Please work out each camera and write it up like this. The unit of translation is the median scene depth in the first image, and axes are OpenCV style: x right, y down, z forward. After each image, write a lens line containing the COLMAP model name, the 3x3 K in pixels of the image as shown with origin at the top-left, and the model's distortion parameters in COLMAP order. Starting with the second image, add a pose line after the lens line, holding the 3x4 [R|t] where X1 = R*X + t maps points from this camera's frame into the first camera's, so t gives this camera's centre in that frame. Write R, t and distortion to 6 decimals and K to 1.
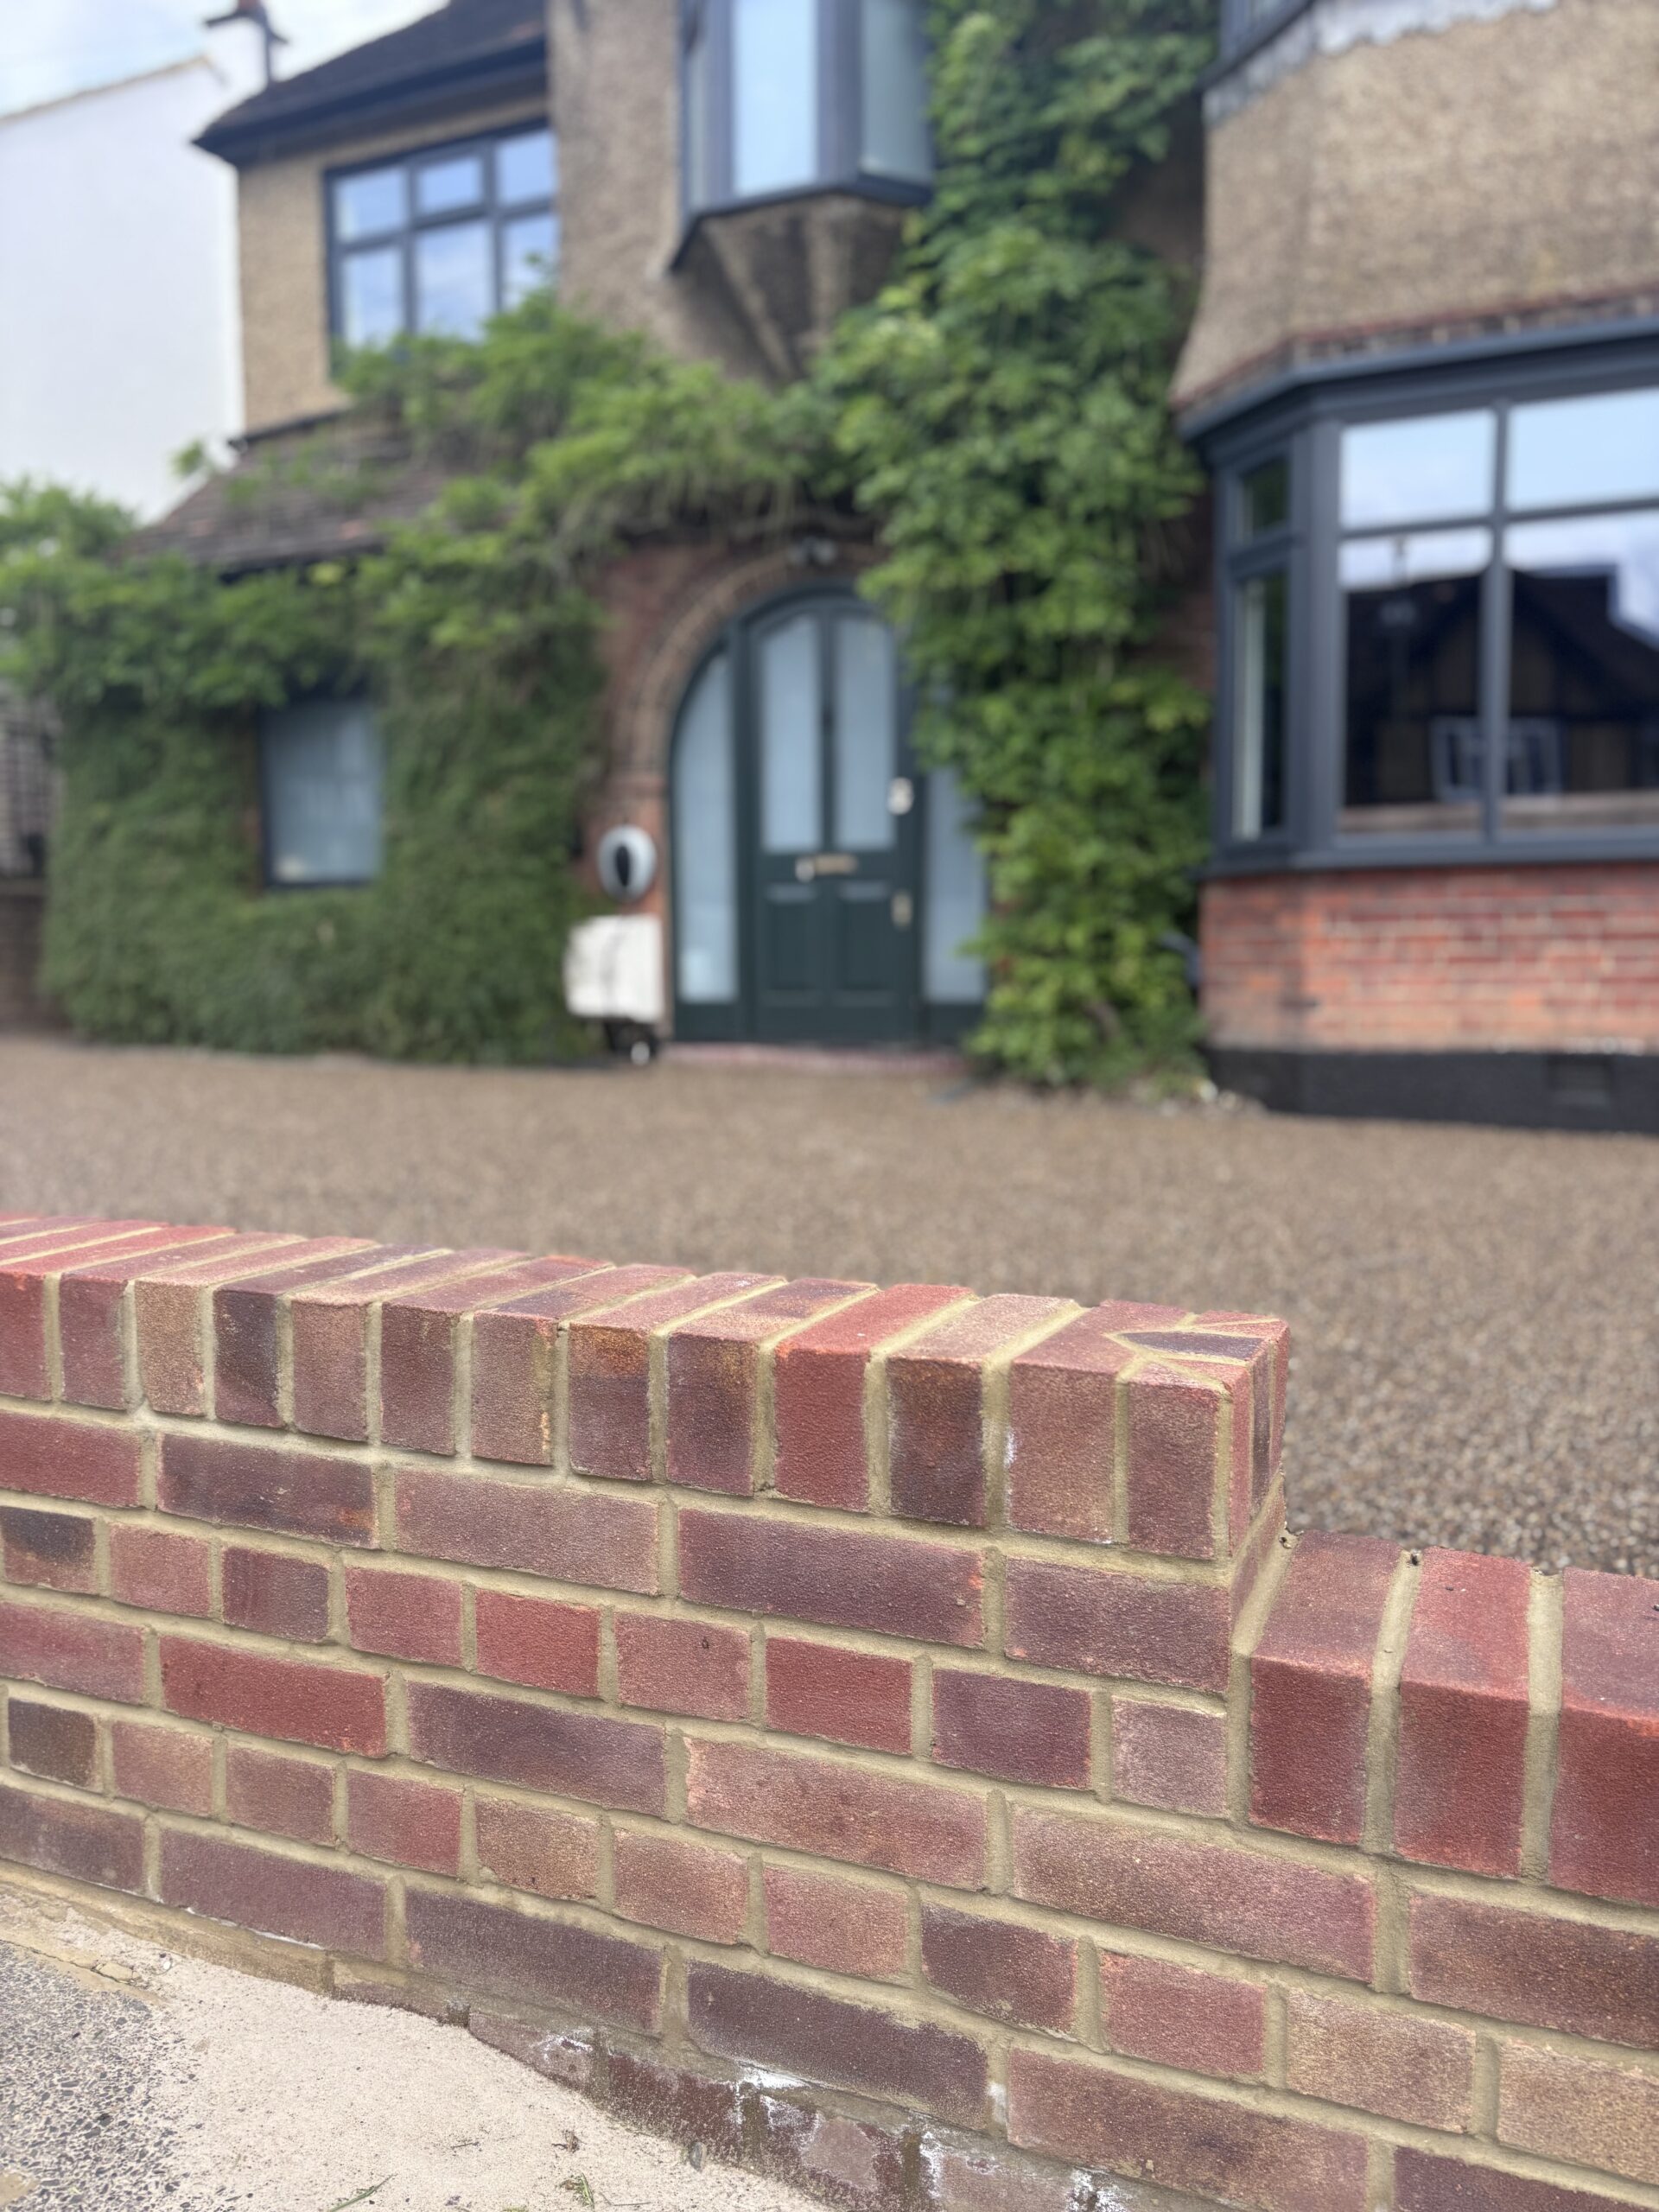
lens RADIAL K [[1653.9, 0, 829.5], [0, 1653.9, 1106.0], [0, 0, 1]] dist [0.043992, -0.001104]
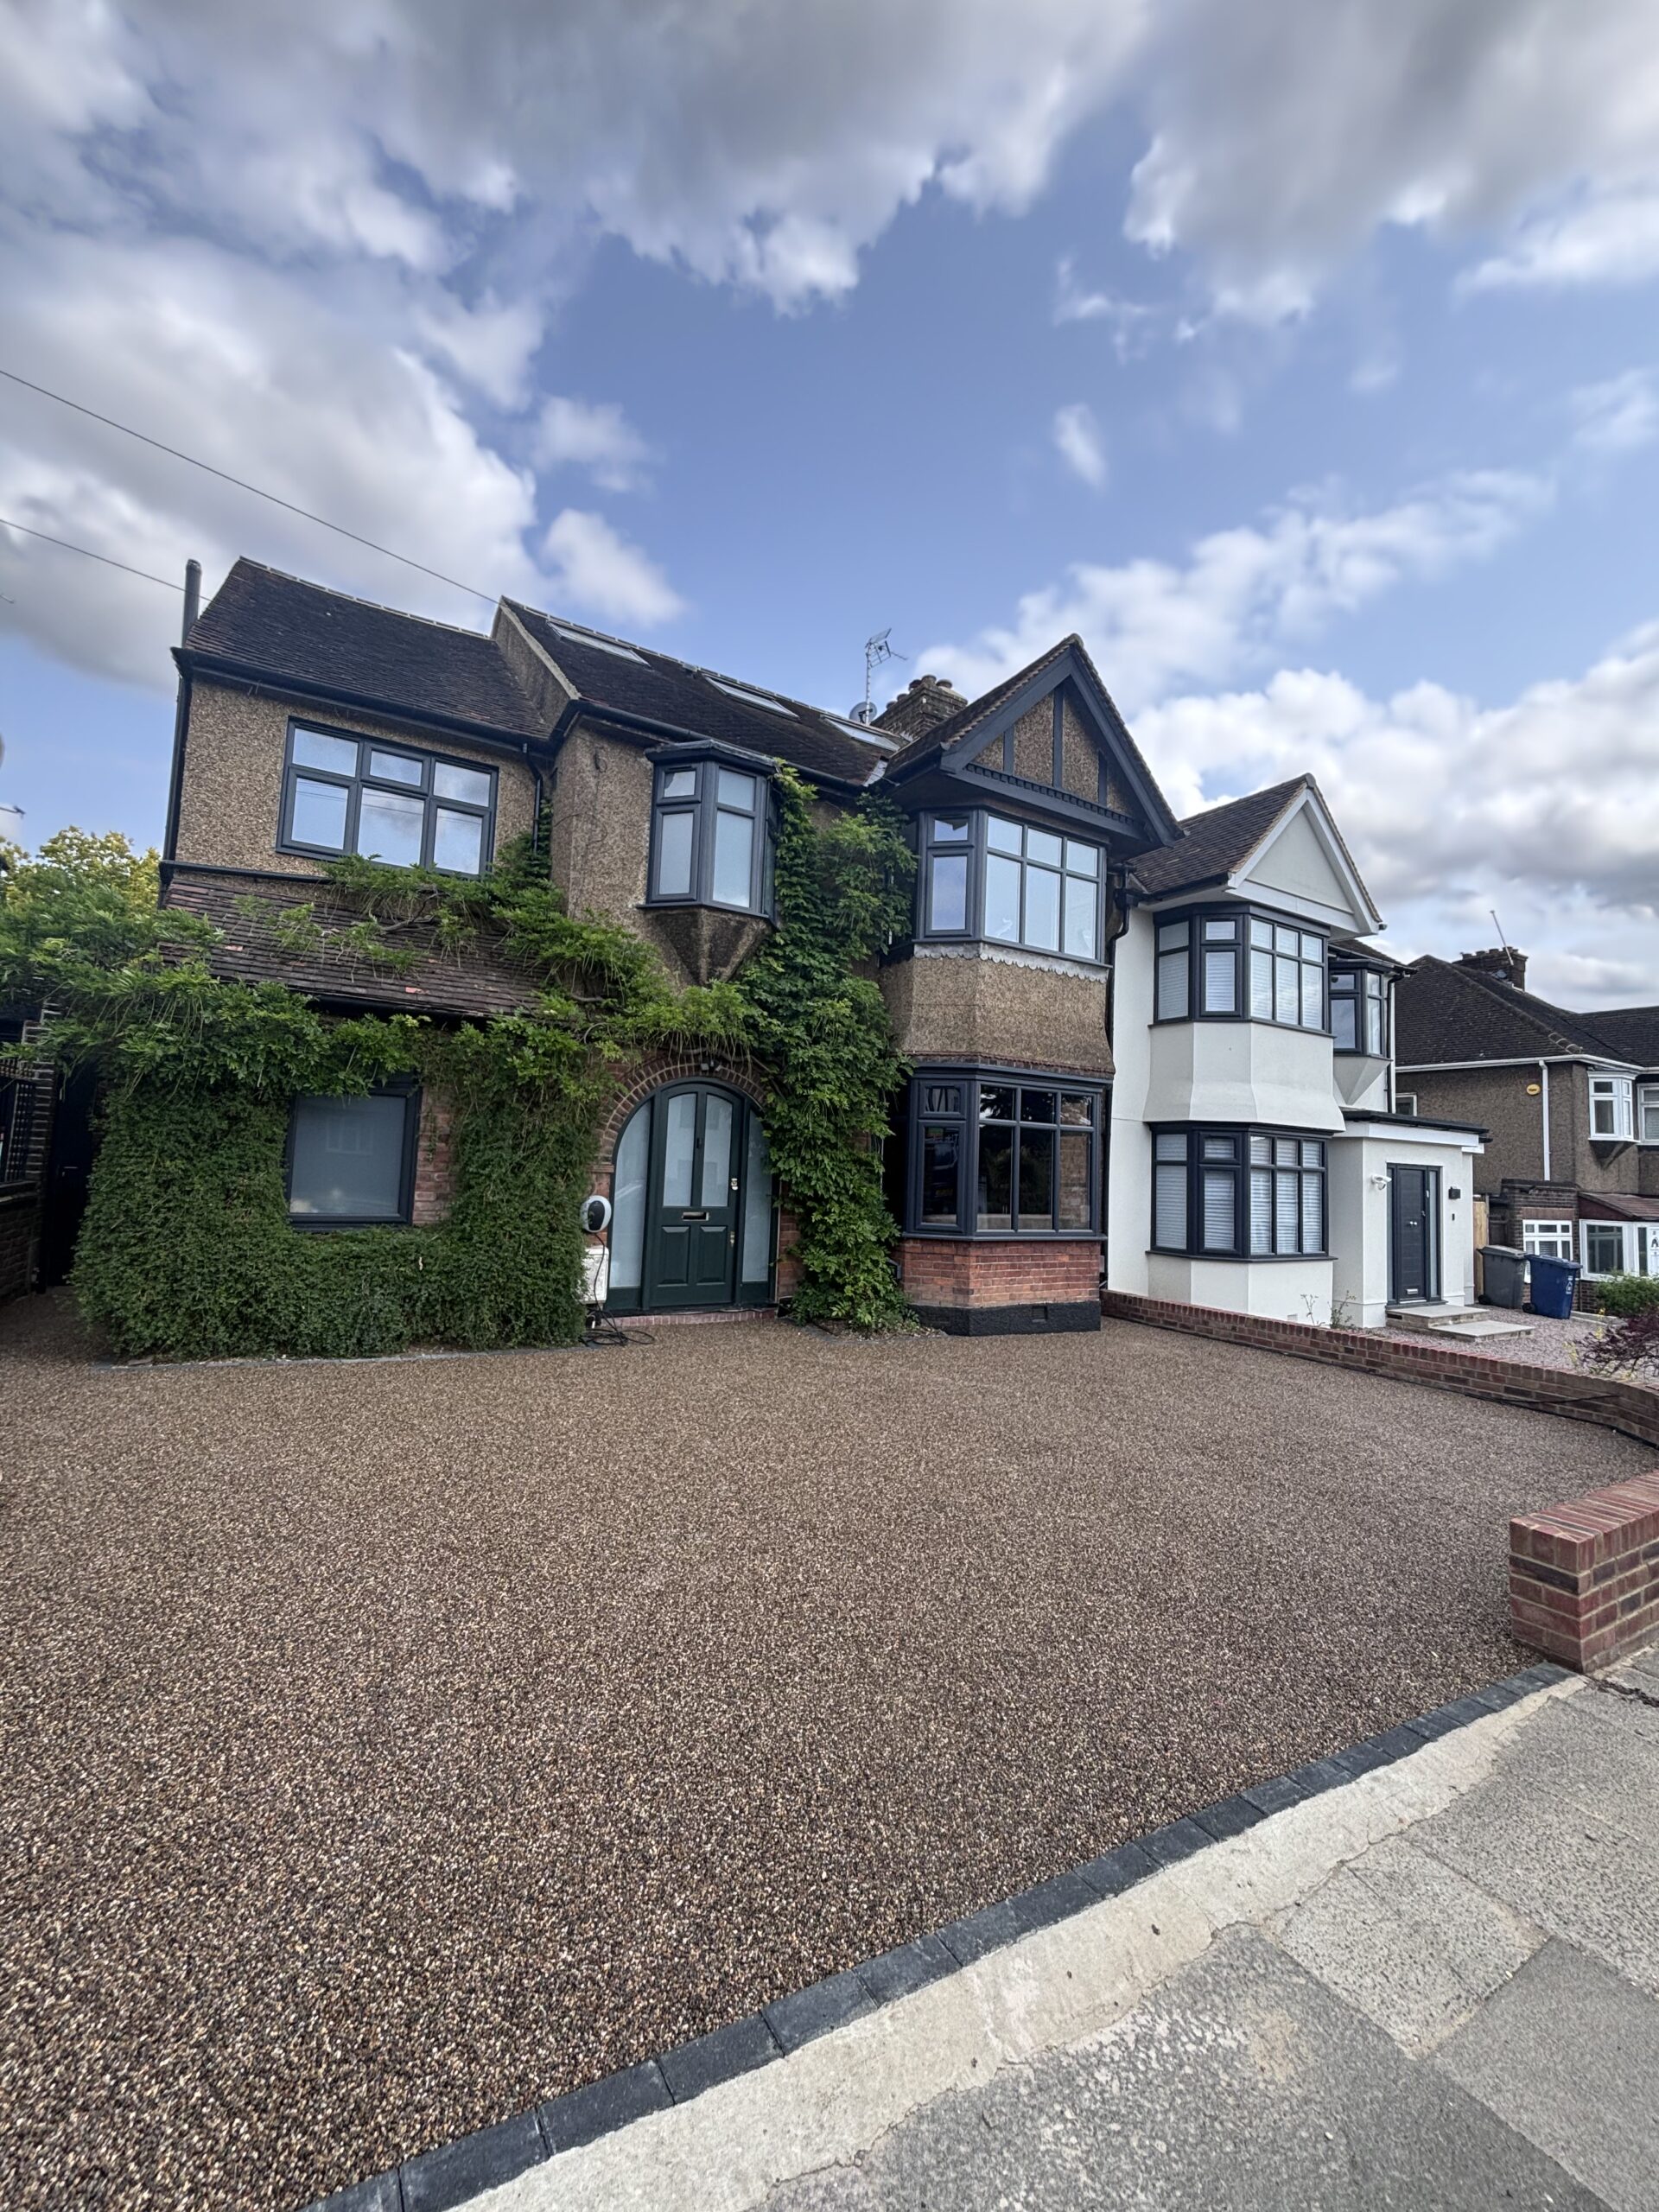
lens RADIAL K [[874.1, 0, 829.5], [0, 874.1, 1106.0], [0, 0, 1]] dist [0.000781, 0.000000]
pose [[0.593191, 0.083353, 0.800735, -0.743309], [0.024094, 0.992342, -0.121147, -0.145064], [-0.804701, 0.091157, 0.586640, 0.253243]]
